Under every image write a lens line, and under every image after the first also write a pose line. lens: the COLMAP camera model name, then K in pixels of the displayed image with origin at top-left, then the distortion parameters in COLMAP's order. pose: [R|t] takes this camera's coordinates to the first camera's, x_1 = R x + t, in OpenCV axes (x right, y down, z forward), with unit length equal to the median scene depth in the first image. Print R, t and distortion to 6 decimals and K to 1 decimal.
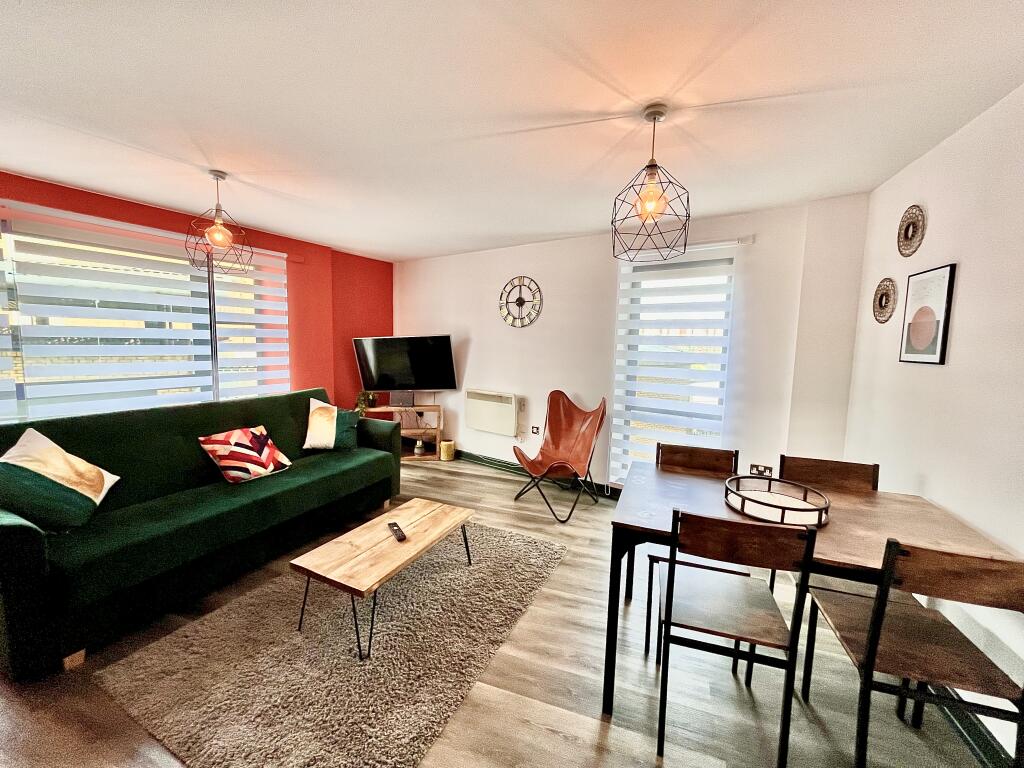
lens RADIAL K [[414.9, 0, 509.0], [0, 414.9, 380.1], [0, 0, 1]] dist [-0.006499, 0.000253]
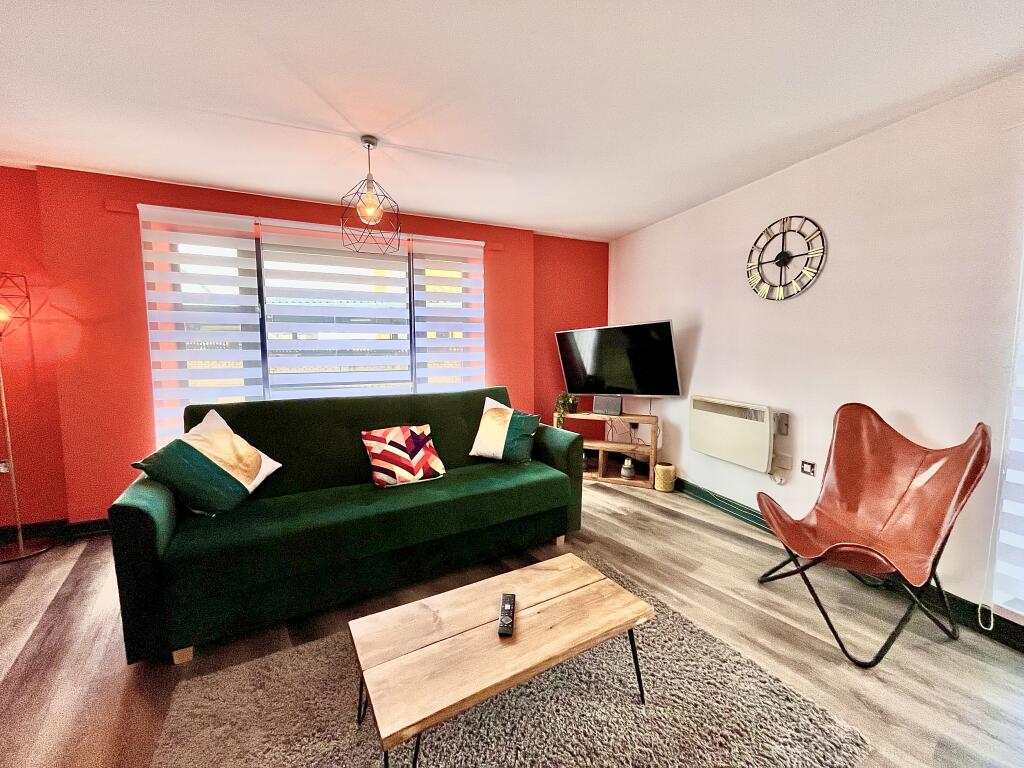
lens RADIAL K [[414.9, 0, 509.0], [0, 414.9, 380.1], [0, 0, 1]] dist [-0.006499, 0.000253]
pose [[0.829073, 0.021171, -0.558739, 0.042180], [-0.031487, 0.999465, -0.008851, 0.014061], [0.558253, 0.024931, 0.829296, 0.299715]]
